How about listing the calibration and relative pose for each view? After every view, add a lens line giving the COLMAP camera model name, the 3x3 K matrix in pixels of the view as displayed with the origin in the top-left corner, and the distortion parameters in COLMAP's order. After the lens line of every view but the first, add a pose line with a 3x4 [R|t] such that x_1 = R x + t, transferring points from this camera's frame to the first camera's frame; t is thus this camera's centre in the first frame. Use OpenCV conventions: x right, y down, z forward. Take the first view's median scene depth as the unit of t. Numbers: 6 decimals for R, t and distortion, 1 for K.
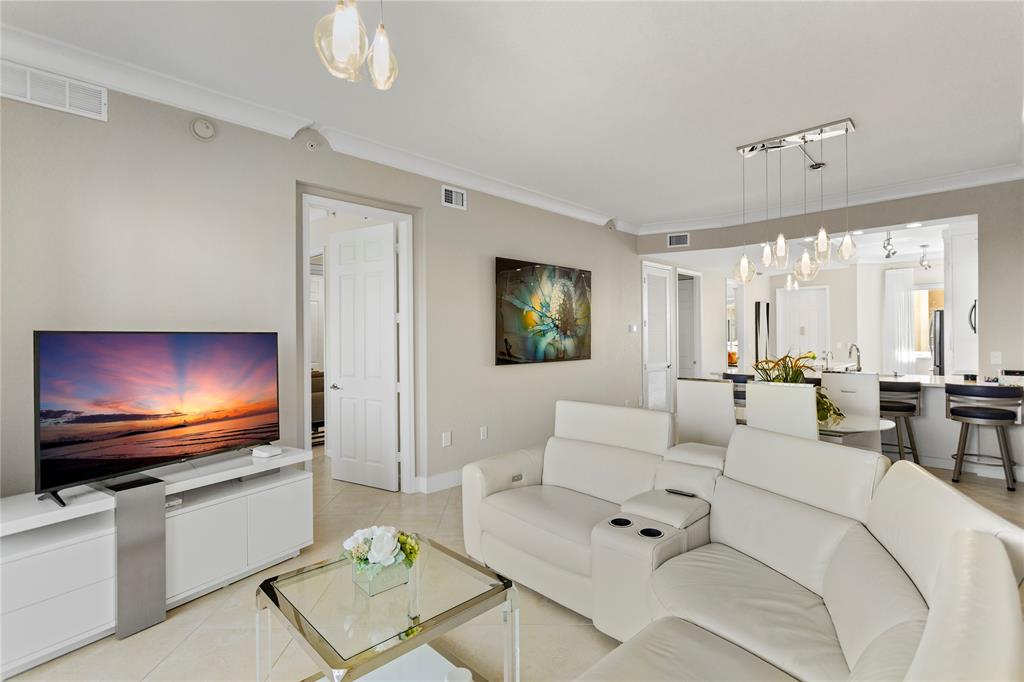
lens RADIAL K [[487.5, 0, 504.5], [0, 487.5, 336.8], [0, 0, 1]] dist [0.001111, 0.001563]
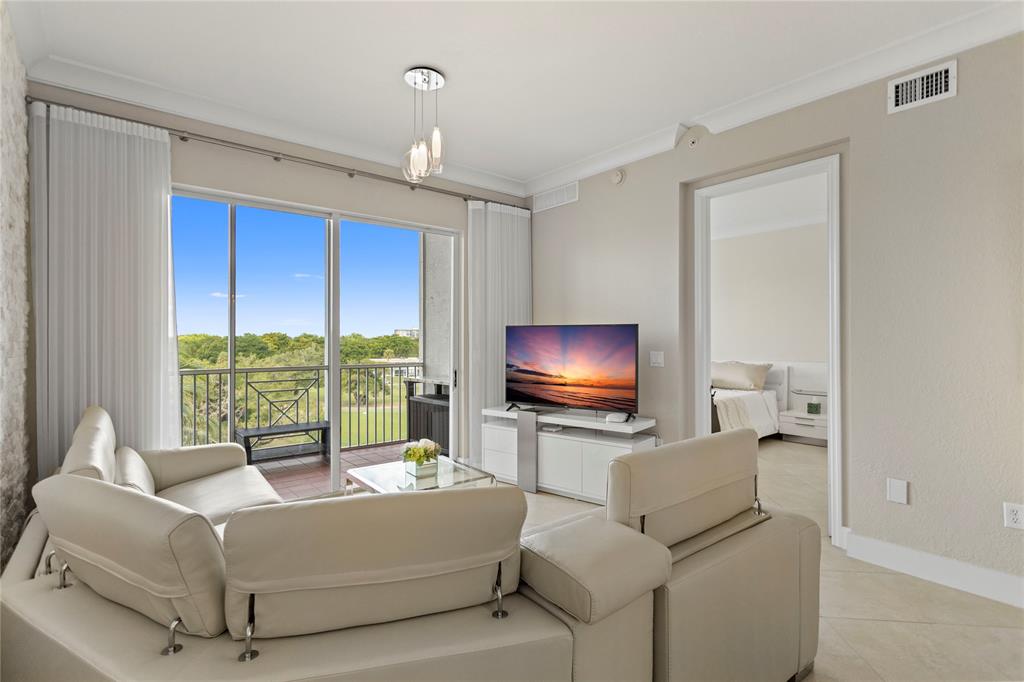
lens RADIAL K [[487.5, 0, 511.0], [0, 487.5, 335.1], [0, 0, 1]] dist [0.001111, 0.001563]
pose [[-0.091110, 0.003513, -0.995835, 0.456459], [0.001746, 0.999993, 0.003368, 0.008386], [0.995839, -0.001432, -0.091115, 0.483350]]
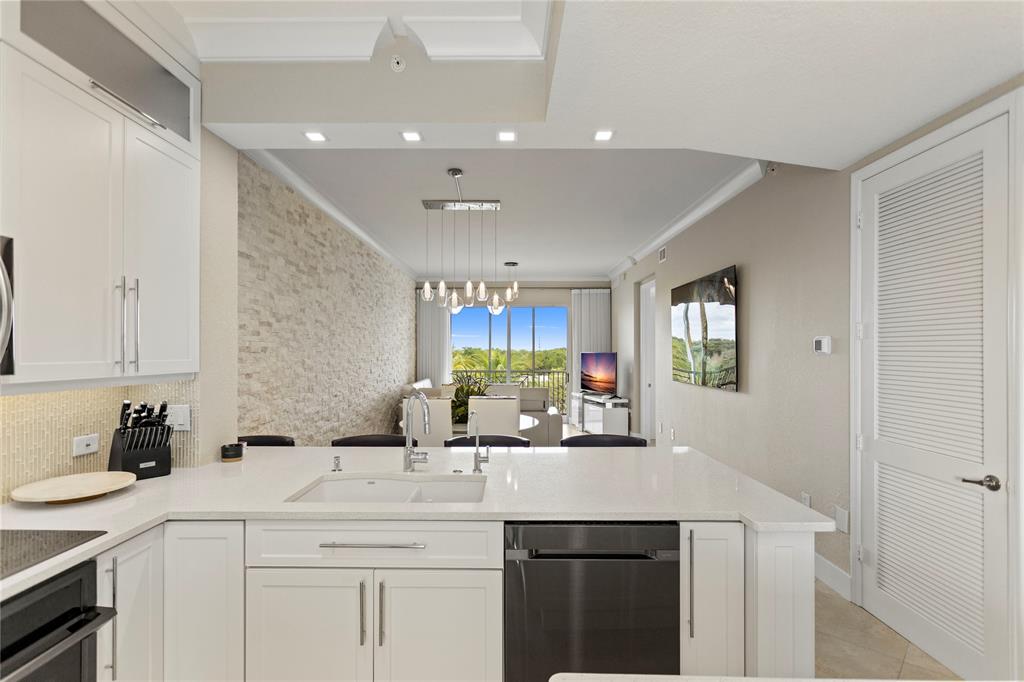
lens RADIAL K [[487.5, 0, 507.7], [0, 487.5, 351.5], [0, 0, 1]] dist [0.001111, 0.001563]
pose [[-0.708085, 0.008360, -0.706077, 1.009569], [0.006191, 0.999965, 0.005631, -0.018803], [0.706100, -0.000384, -0.708112, 1.427017]]
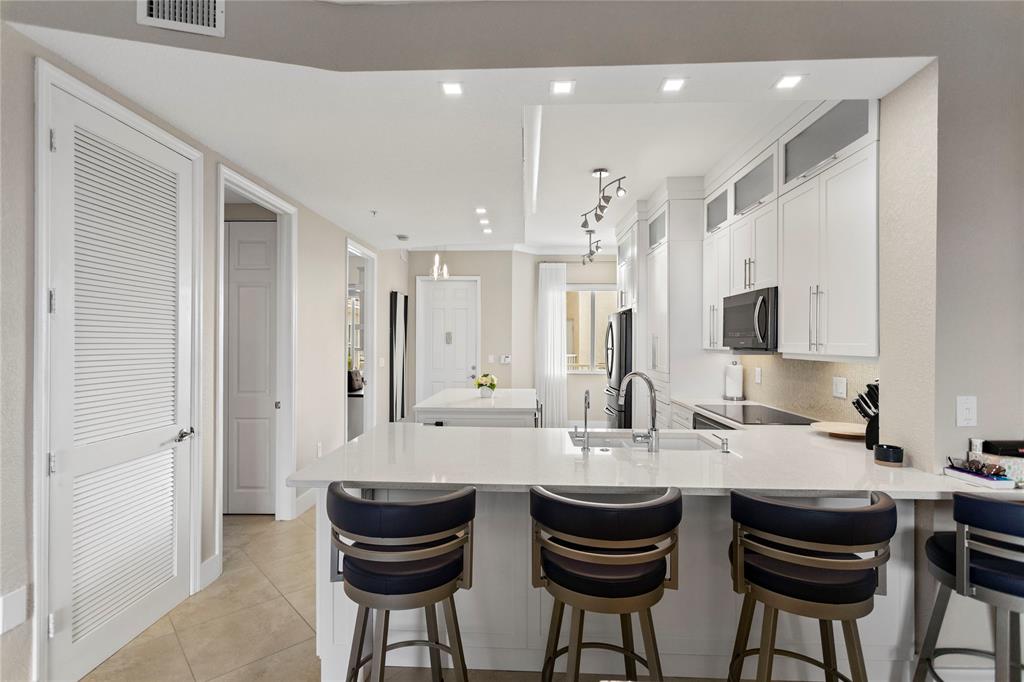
lens RADIAL K [[487.5, 0, 510.1], [0, 487.5, 339.7], [0, 0, 1]] dist [0.001111, 0.001563]
pose [[0.730486, 0.012229, 0.682819, 0.382207], [-0.008307, 0.999925, -0.009021, -0.009049], [-0.682878, 0.000917, 0.730532, 0.838807]]
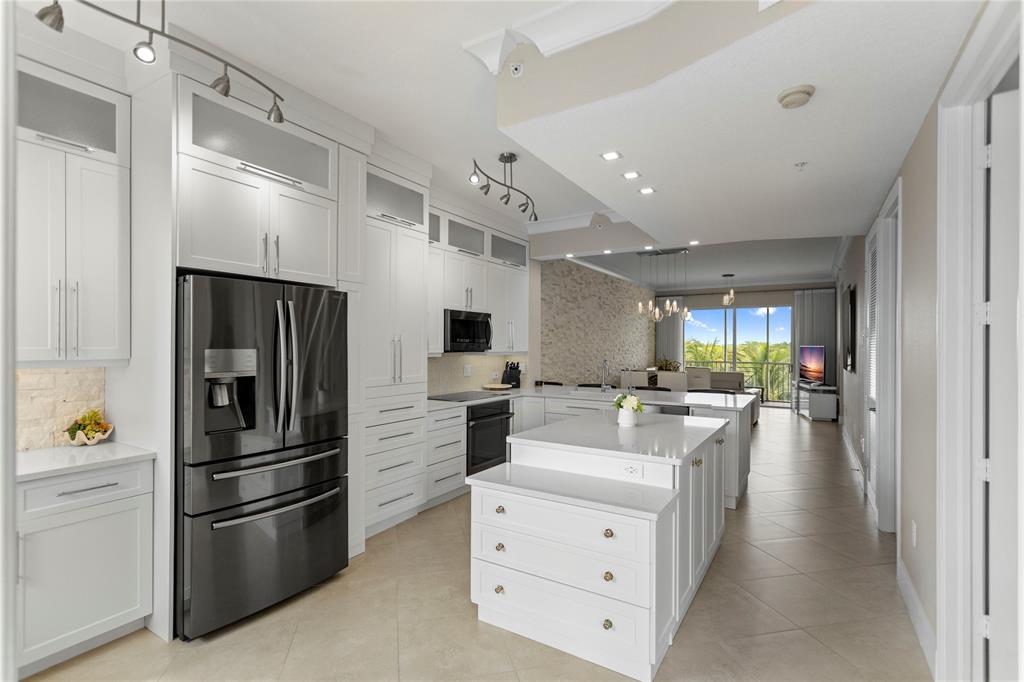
lens RADIAL K [[487.5, 0, 515.4], [0, 487.5, 346.2], [0, 0, 1]] dist [0.001111, 0.001563]
pose [[-0.969561, 0.006622, -0.244761, 1.200875], [0.006563, 0.999978, 0.001056, -0.013535], [0.244762, -0.000583, -0.969583, 2.008606]]
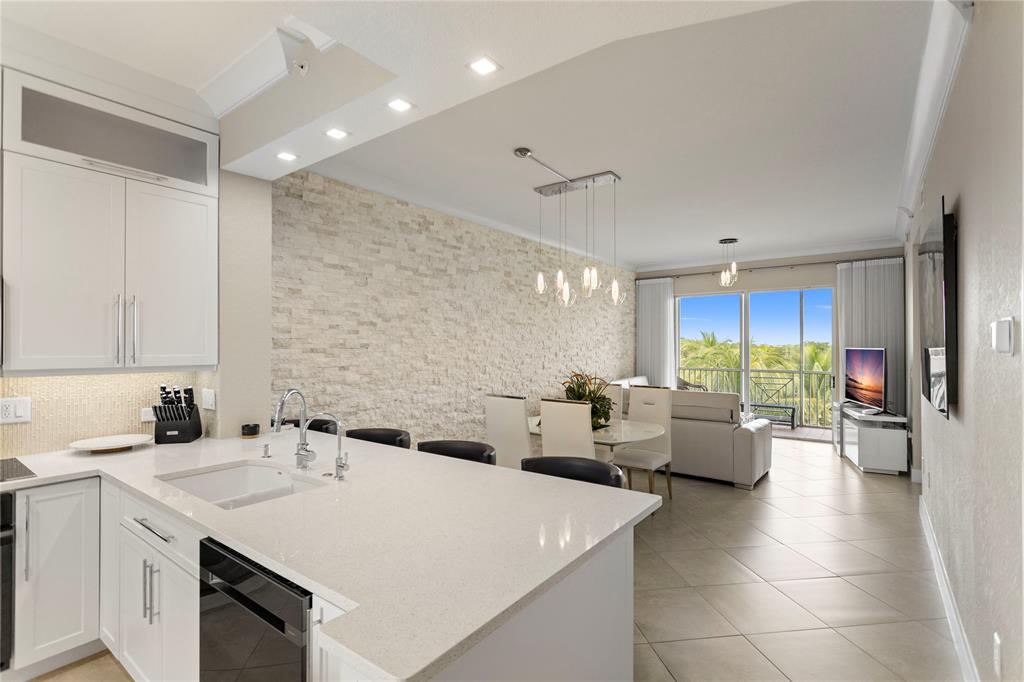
lens RADIAL K [[487.5, 0, 505.2], [0, 487.5, 344.1], [0, 0, 1]] dist [0.001111, 0.001563]
pose [[-0.989257, 0.006678, -0.146034, 0.672189], [0.007053, 0.999973, -0.002050, -0.019469], [0.146017, -0.003058, -0.989277, 1.513625]]
